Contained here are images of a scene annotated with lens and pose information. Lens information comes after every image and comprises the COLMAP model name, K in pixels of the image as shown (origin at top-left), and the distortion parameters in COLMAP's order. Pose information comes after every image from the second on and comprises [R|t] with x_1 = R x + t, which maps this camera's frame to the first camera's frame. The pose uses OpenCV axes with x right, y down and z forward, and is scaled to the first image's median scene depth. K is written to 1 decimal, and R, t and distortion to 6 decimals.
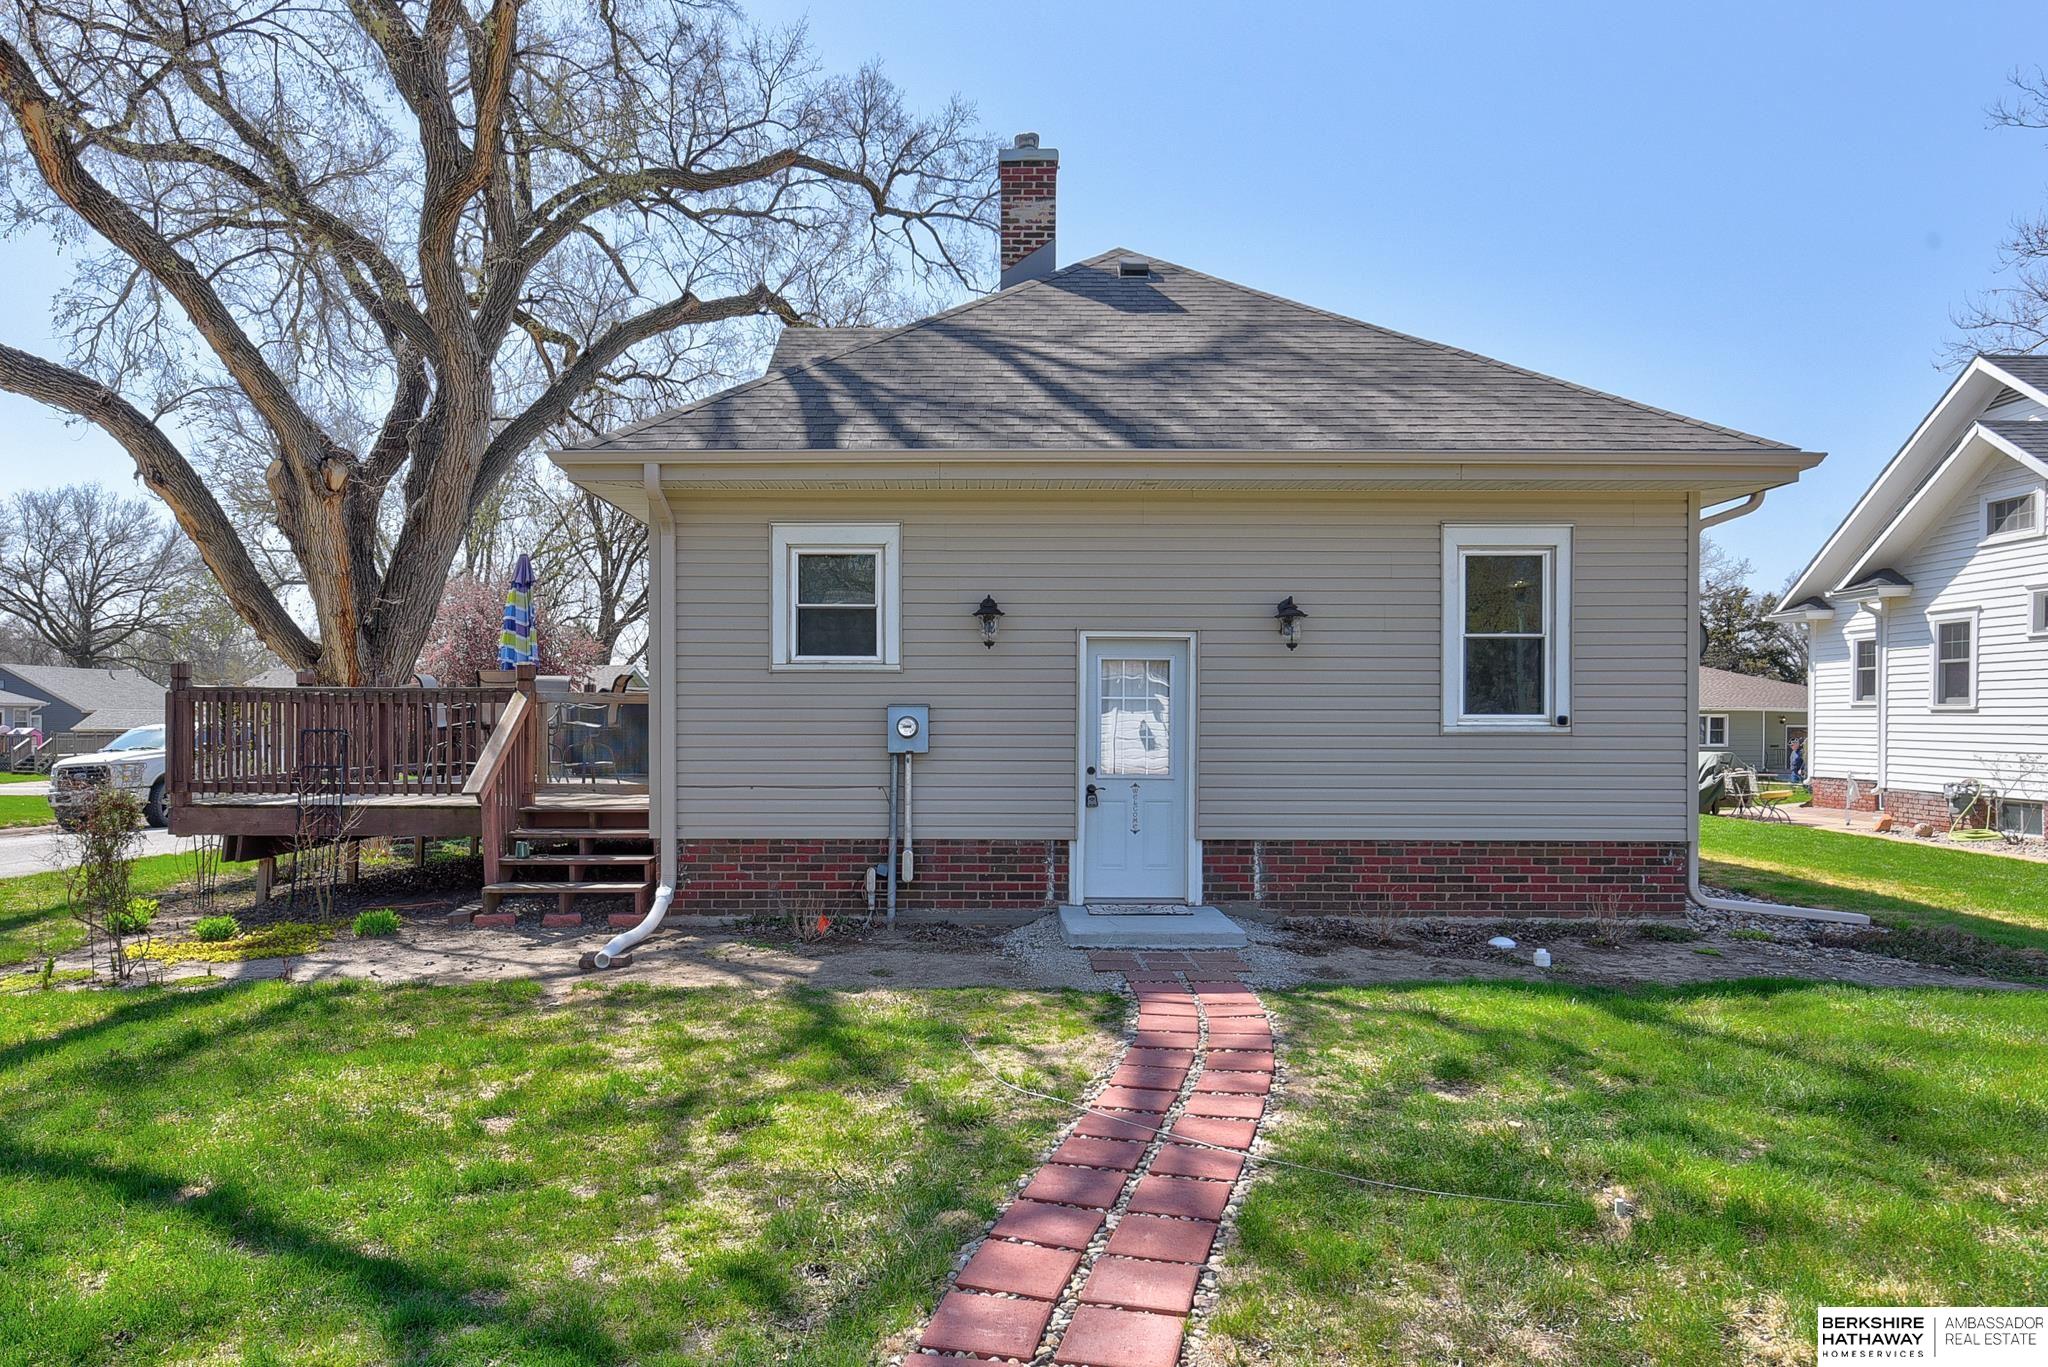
lens RADIAL K [[1322.9, 0, 1034.0], [0, 1322.9, 722.1], [0, 0, 1]] dist [-0.010031, -0.003432]
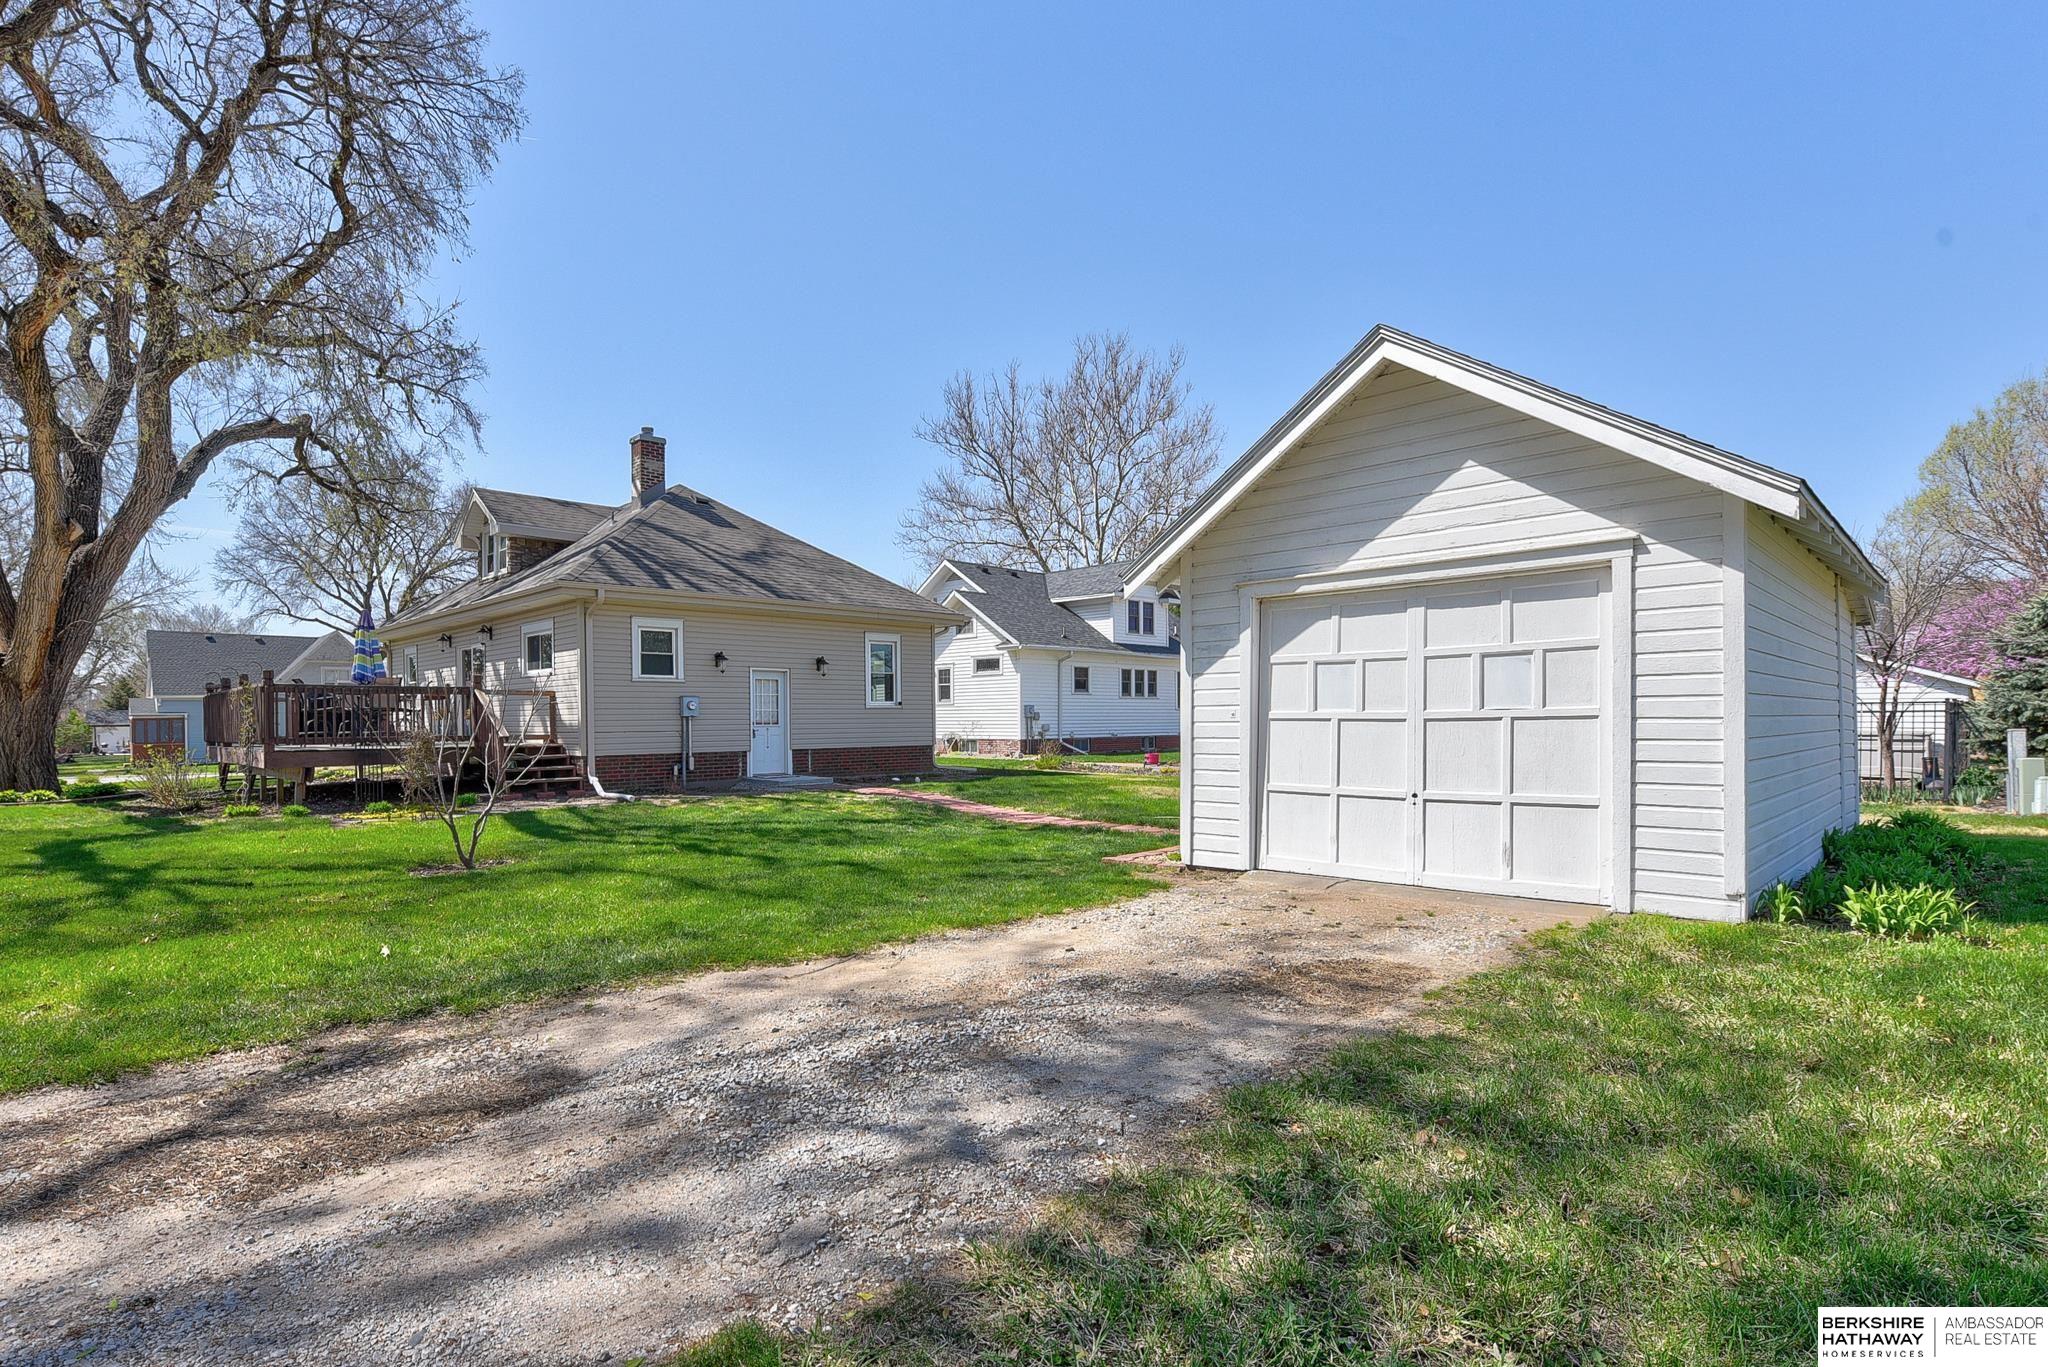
lens RADIAL K [[1011.3, 0, 984.9], [0, 1011.3, 732.3], [0, 0, 1]] dist [-0.005620, -0.003718]
pose [[0.704643, -0.018122, 0.709330, -1.010452], [0.015028, 0.999831, 0.010615, 0.040424], [-0.709403, 0.003180, 0.704796, -0.664548]]
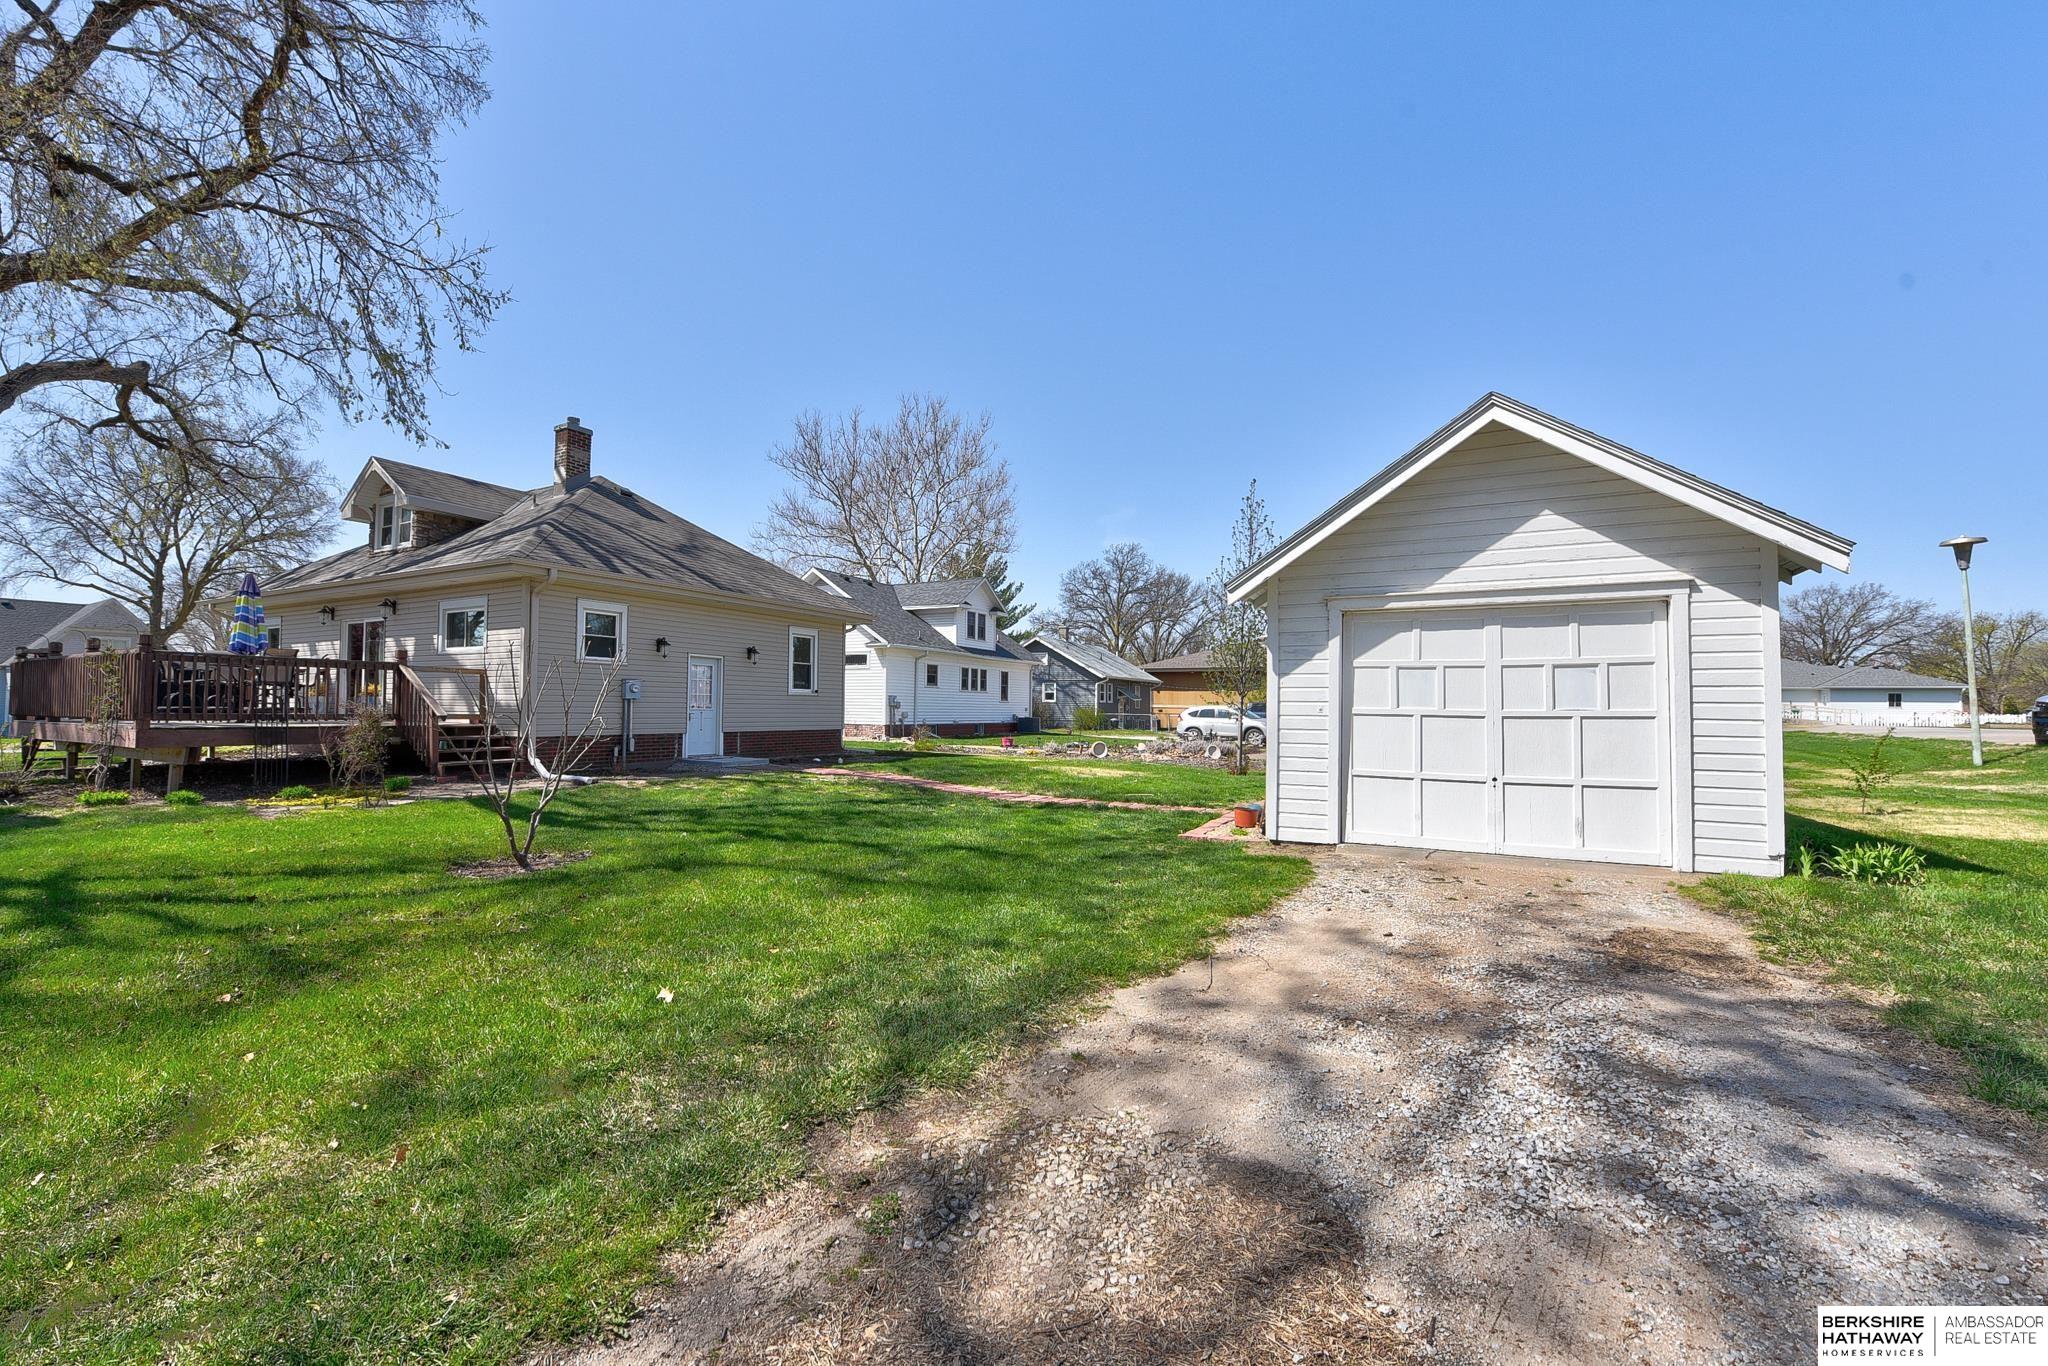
lens RADIAL K [[813.3, 0, 1024.9], [0, 813.3, 690.2], [0, 0, 1]] dist [-0.015517, -0.001691]
pose [[0.453433, 0.022698, 0.891001, -1.094978], [-0.004427, 0.999721, -0.023215, 0.038569], [-0.891279, 0.006582, 0.453407, -0.328316]]
